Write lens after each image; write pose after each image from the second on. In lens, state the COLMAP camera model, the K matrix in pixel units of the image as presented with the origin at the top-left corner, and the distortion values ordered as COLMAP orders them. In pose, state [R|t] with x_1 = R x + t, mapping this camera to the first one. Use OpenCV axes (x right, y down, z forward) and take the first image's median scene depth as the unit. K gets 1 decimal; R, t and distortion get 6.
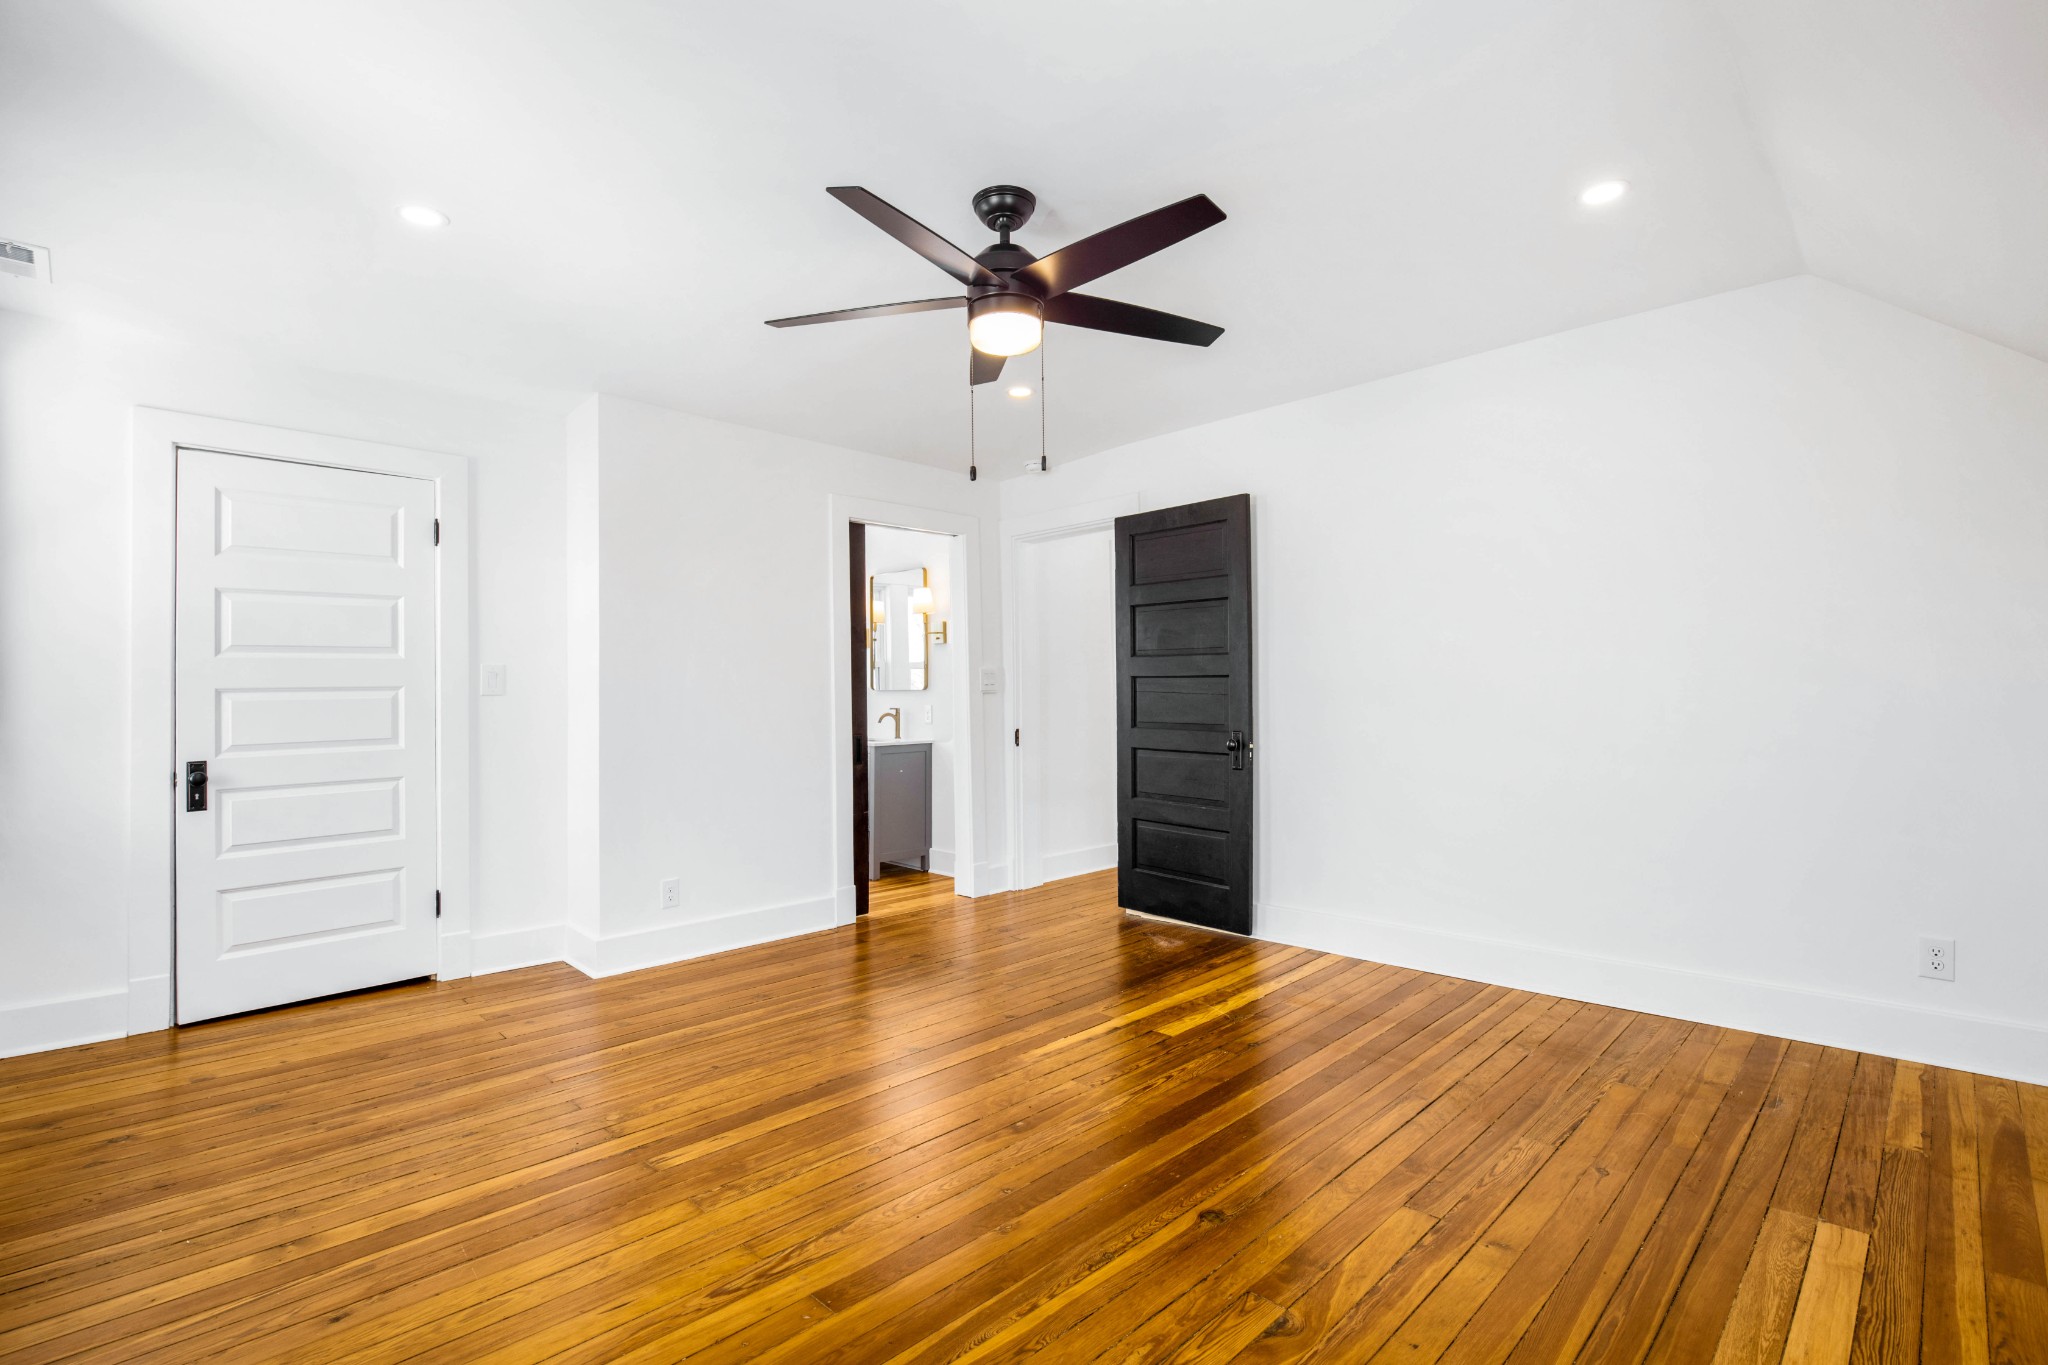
lens RADIAL K [[879.2, 0, 1024.0], [0, 879.2, 682.5], [0, 0, 1]] dist [0.000317, 0.000044]
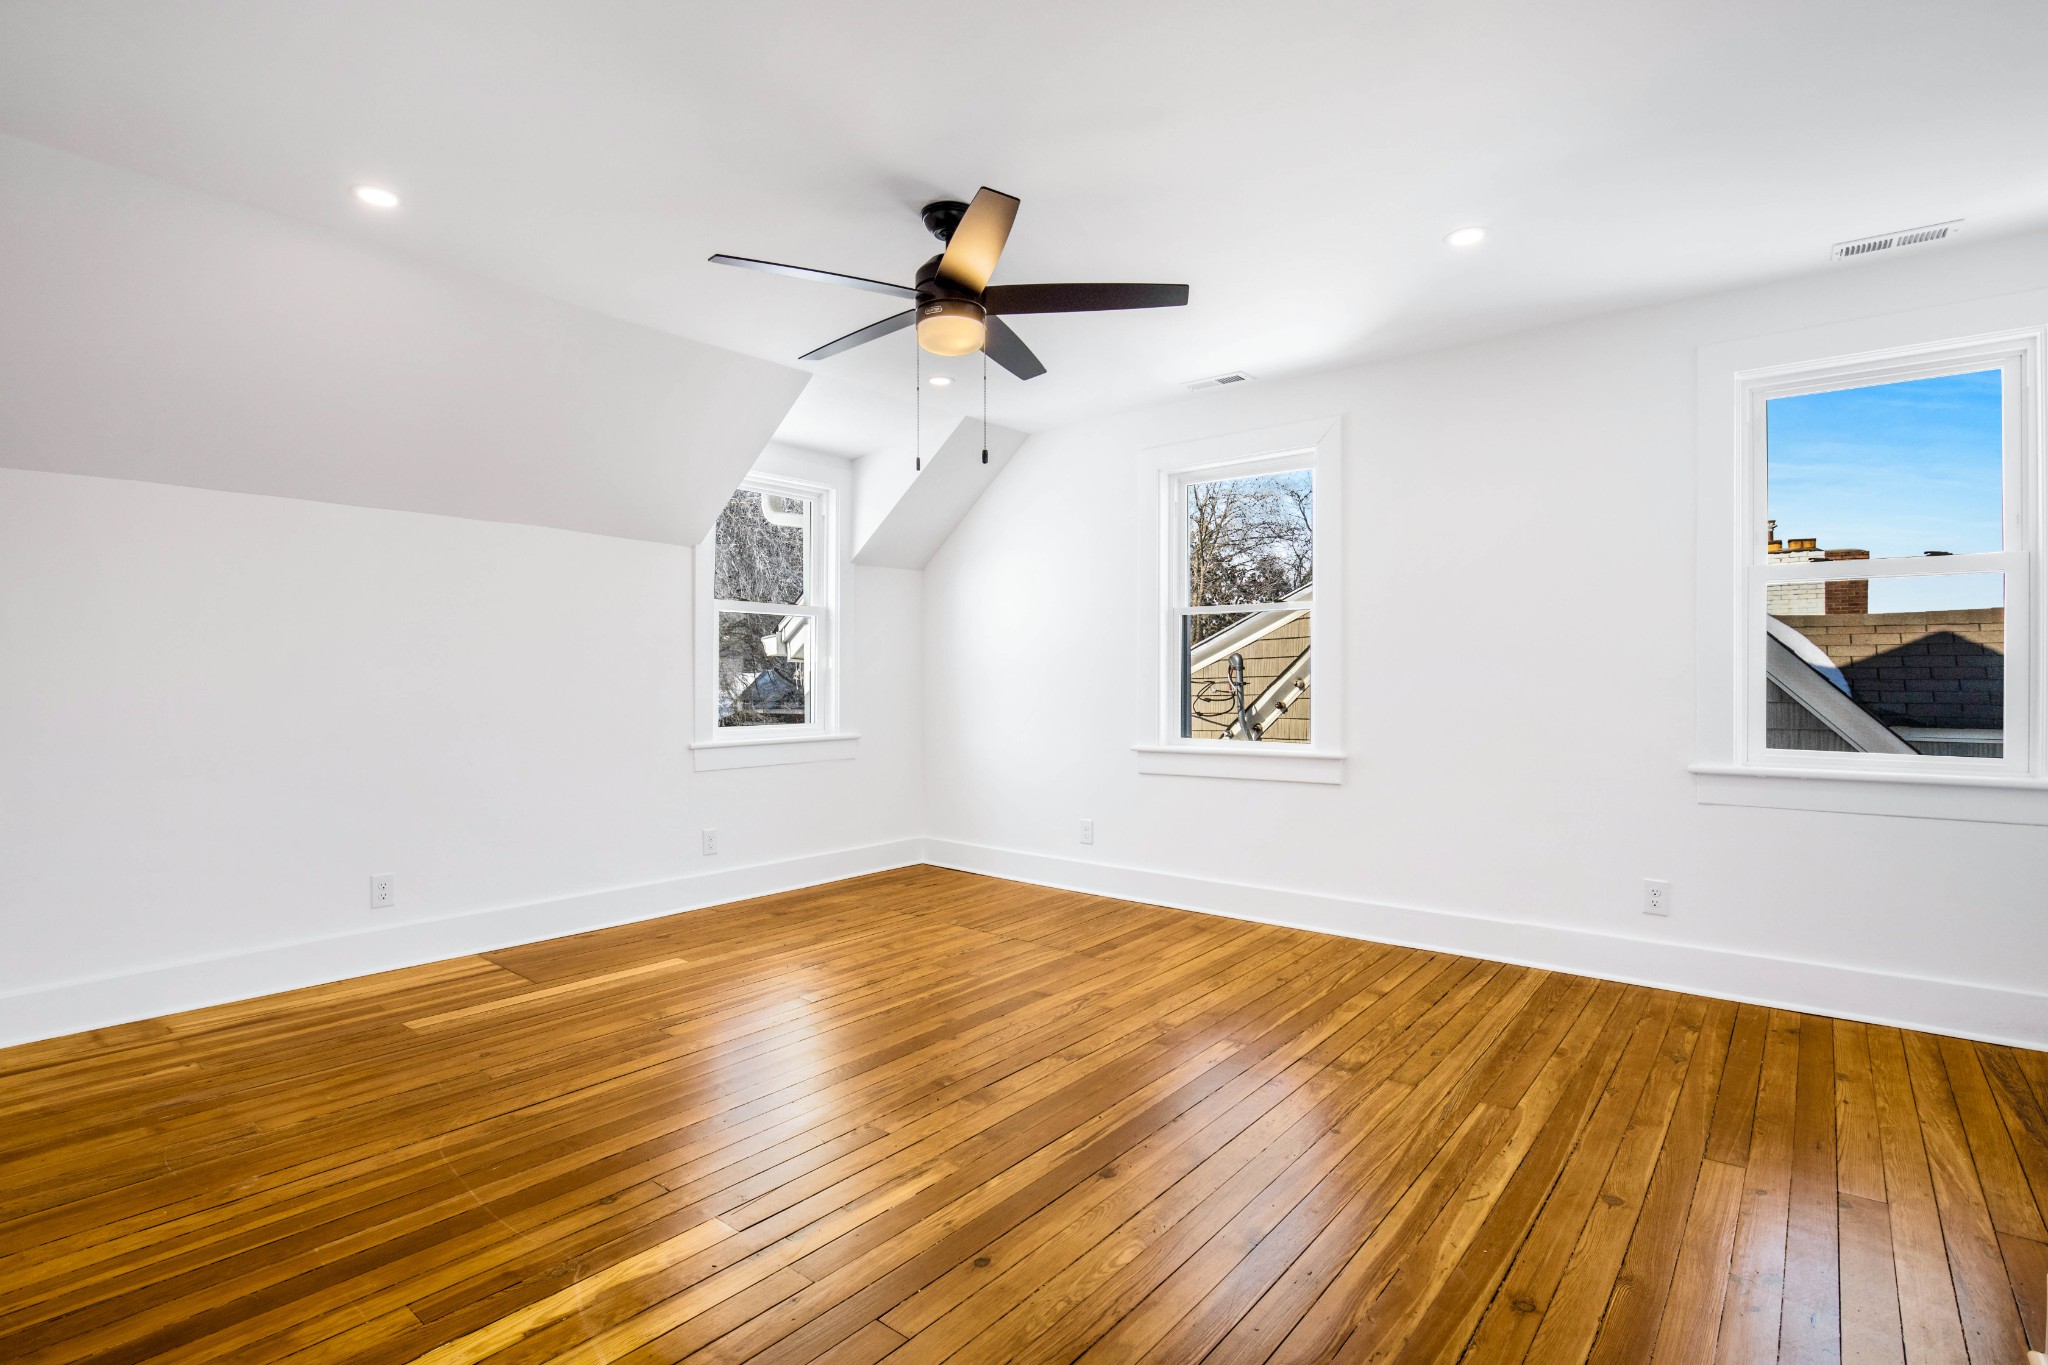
lens RADIAL K [[947.4, 0, 1022.4], [0, 947.4, 678.4], [0, 0, 1]] dist [-0.001213, -0.000137]
pose [[-0.993267, 0.015969, -0.114741, 0.030340], [0.016947, 0.999828, -0.007551, 0.032102], [0.114601, -0.009445, -0.993367, 2.282838]]
